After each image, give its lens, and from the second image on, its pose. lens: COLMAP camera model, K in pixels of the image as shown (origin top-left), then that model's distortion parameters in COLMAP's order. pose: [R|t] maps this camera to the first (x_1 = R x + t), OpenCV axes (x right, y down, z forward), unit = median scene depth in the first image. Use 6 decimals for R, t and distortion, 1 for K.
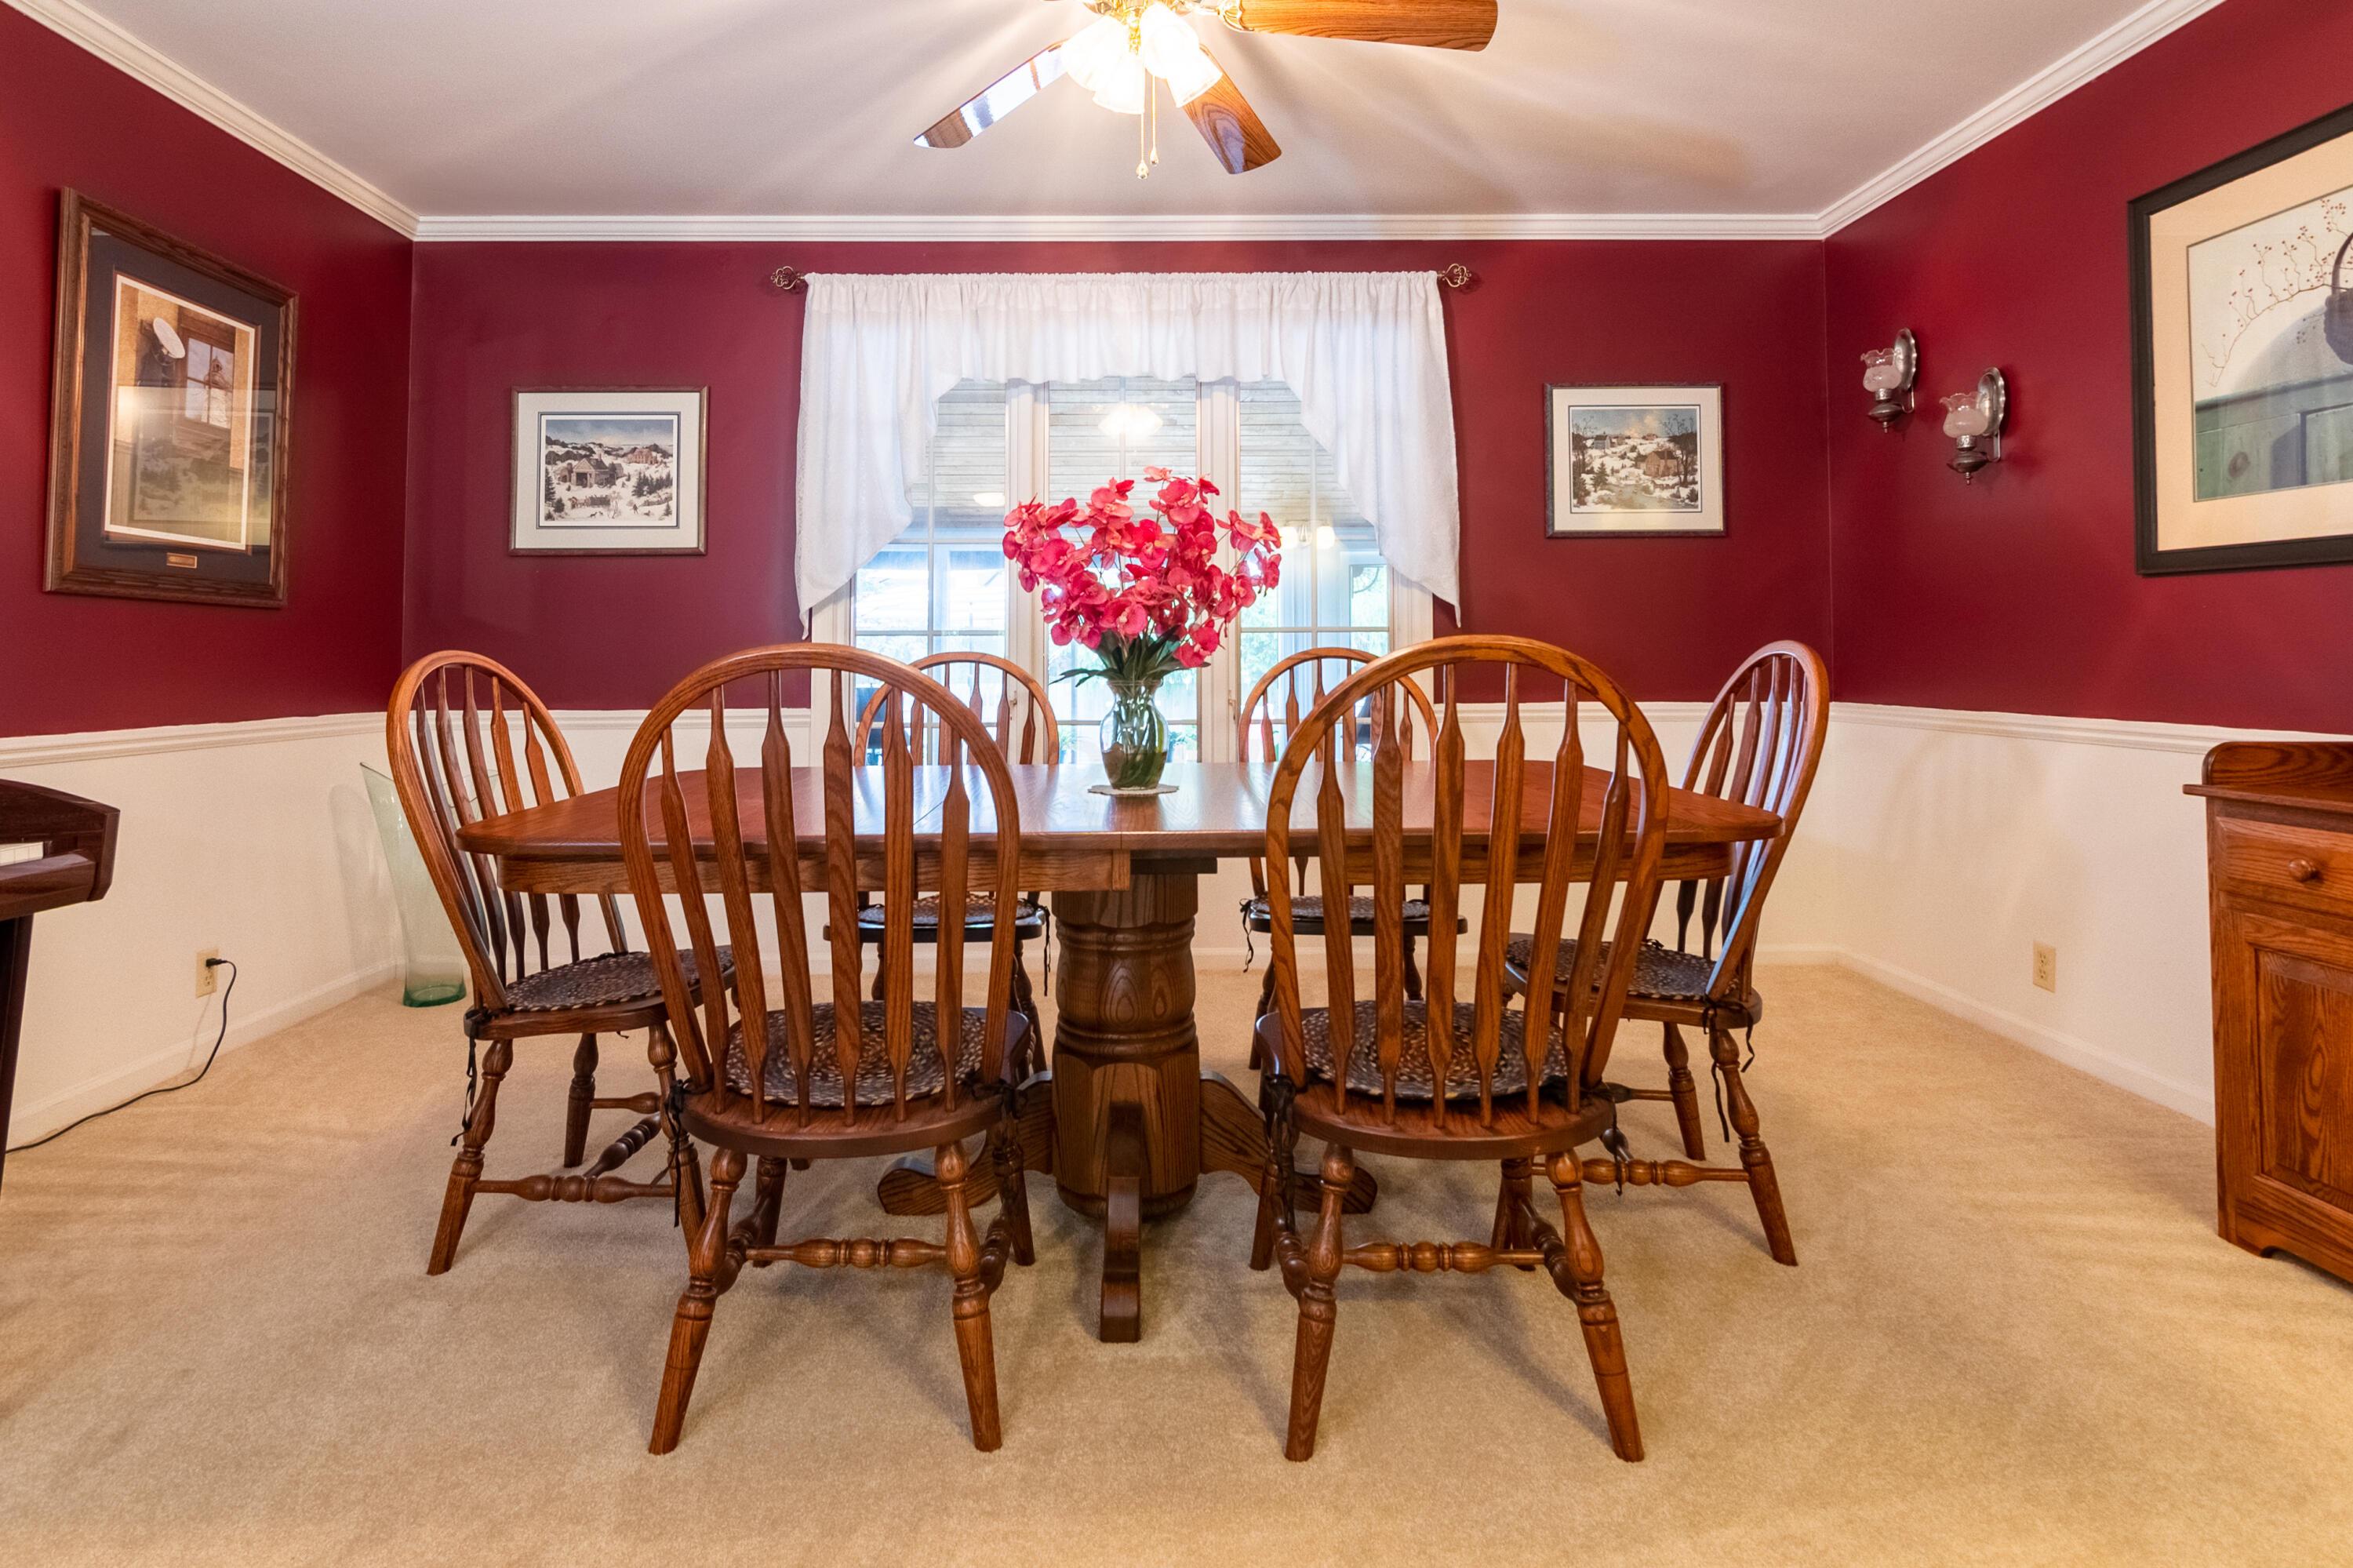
lens RADIAL K [[1197.5, 0, 1174.2], [0, 1197.5, 615.8], [0, 0, 1]] dist [-0.000402, 0.000171]
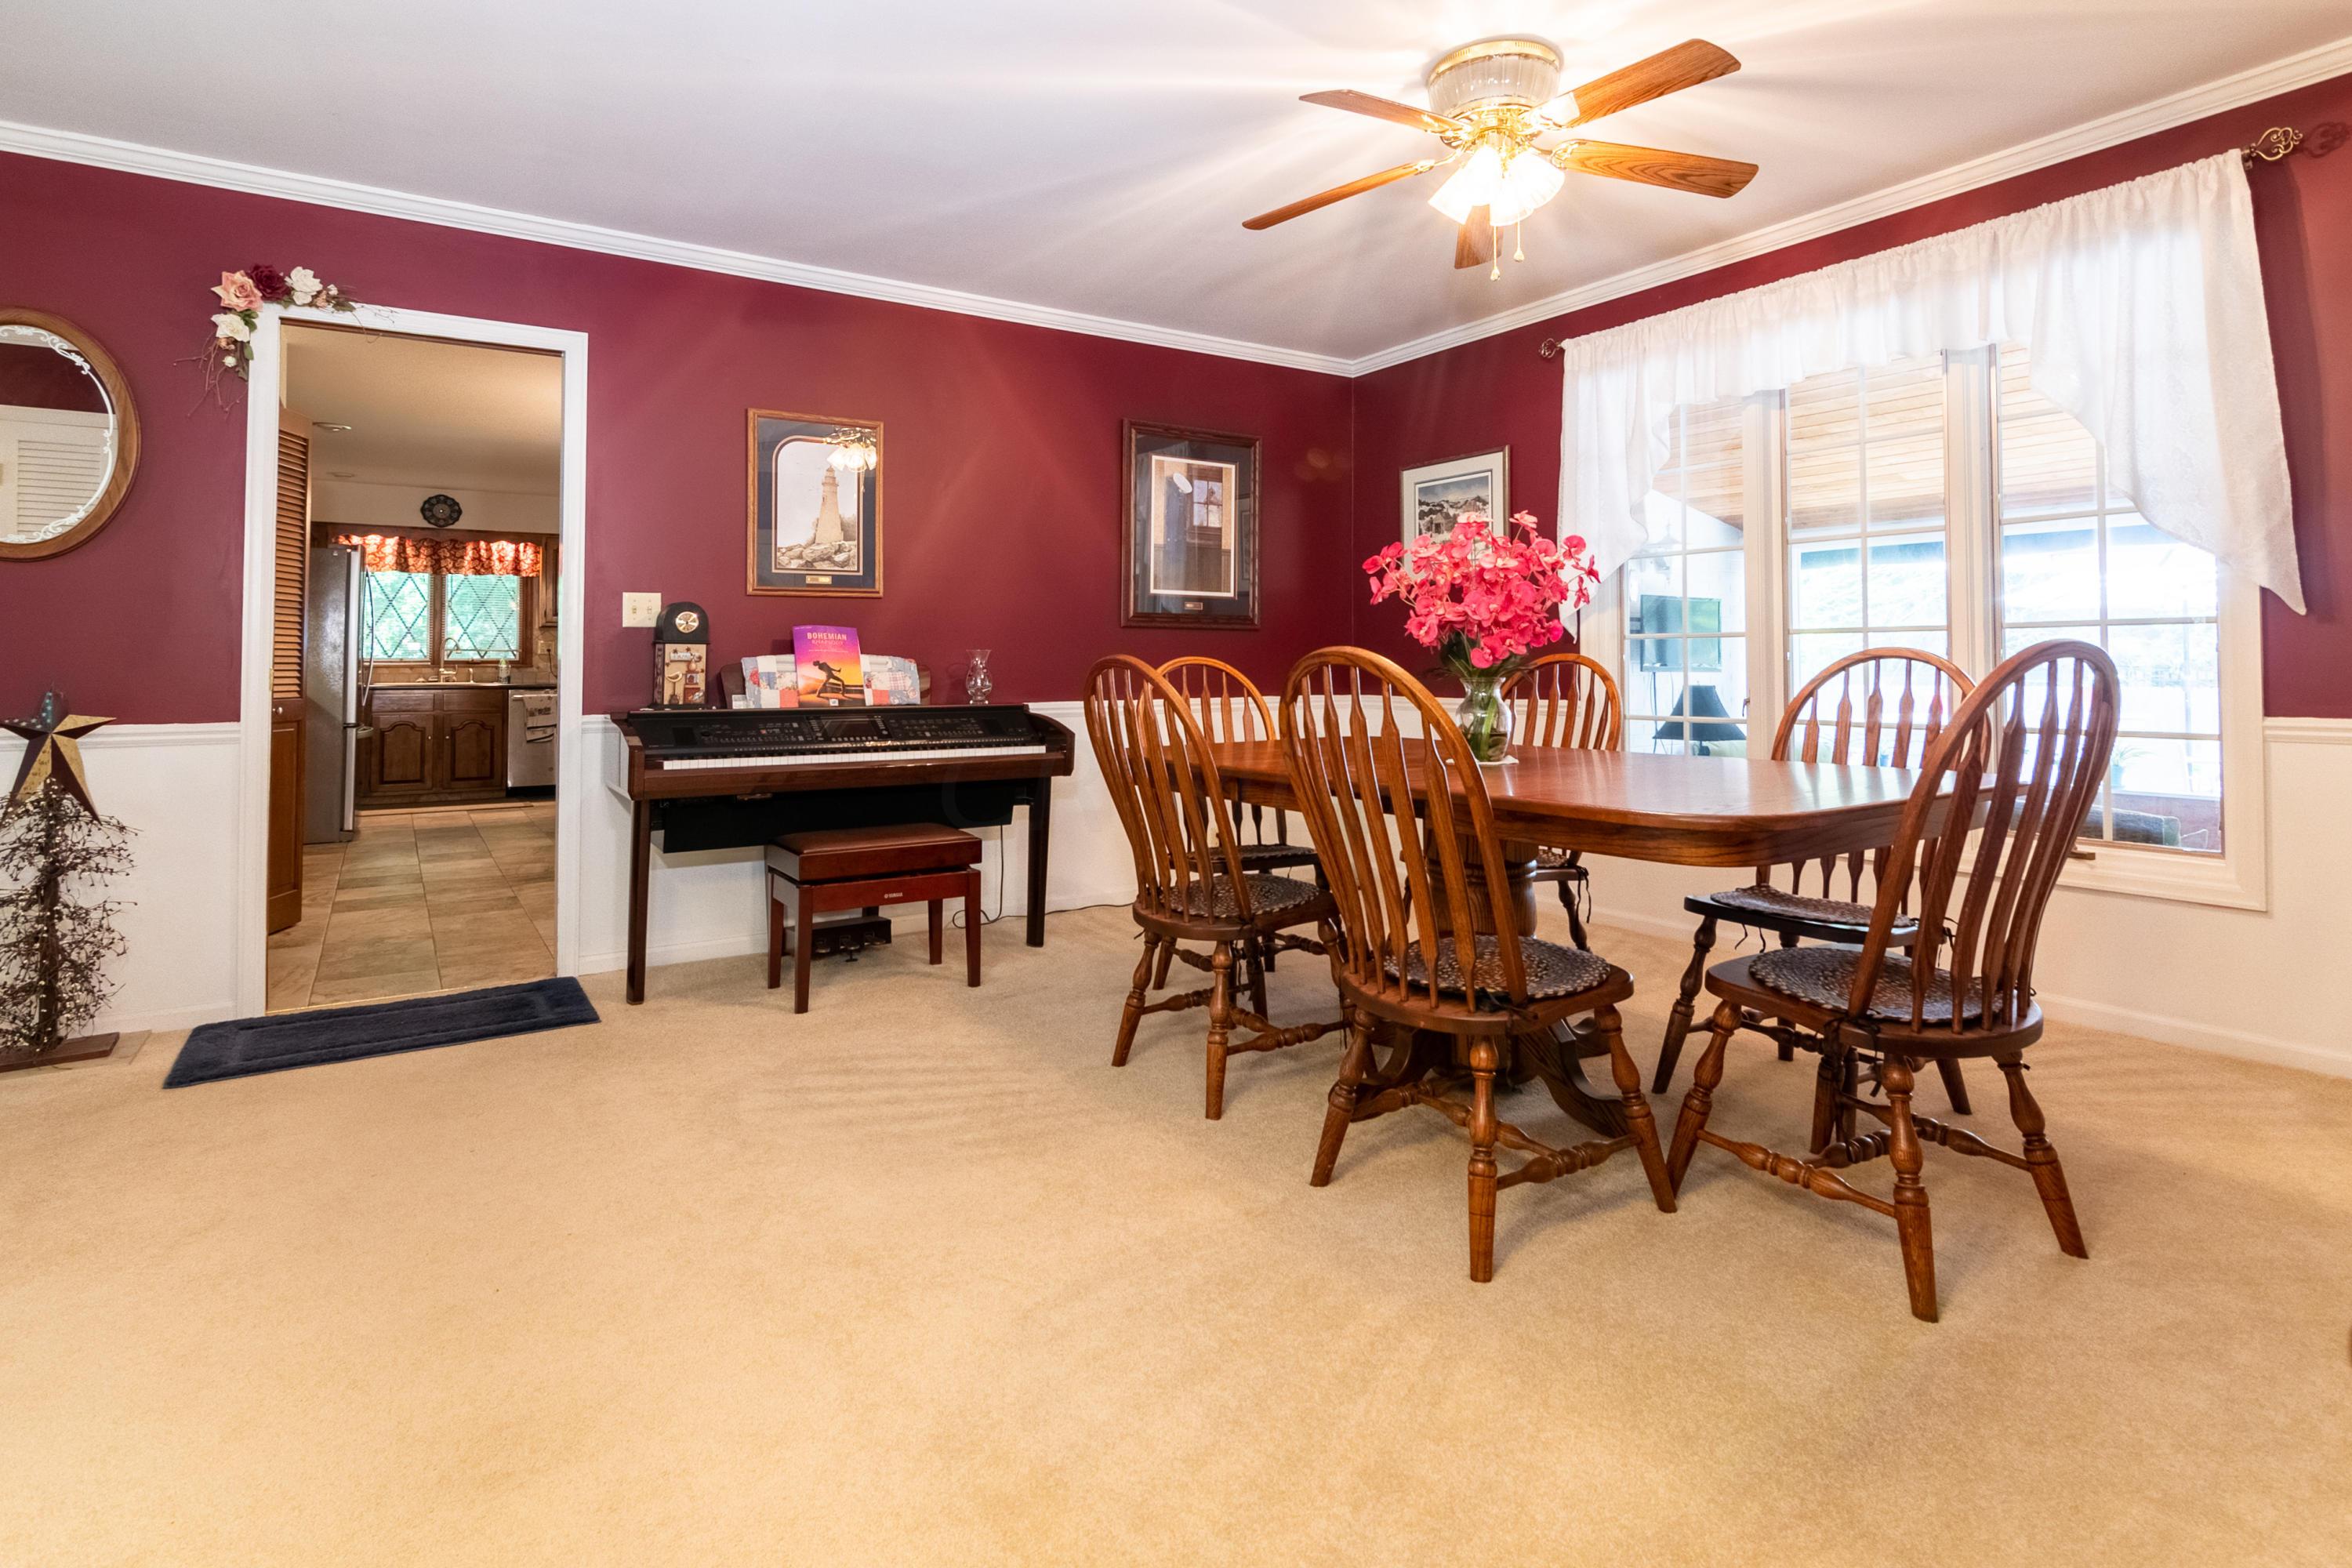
lens RADIAL K [[1197.0, 0, 1173.7], [0, 1197.0, 615.8], [0, 0, 1]] dist [-0.000402, 0.000171]
pose [[0.534803, -0.032981, -0.844333, 0.538051], [0.033881, 0.999271, -0.017573, -0.000985], [0.844297, -0.019209, 0.535531, 0.018896]]
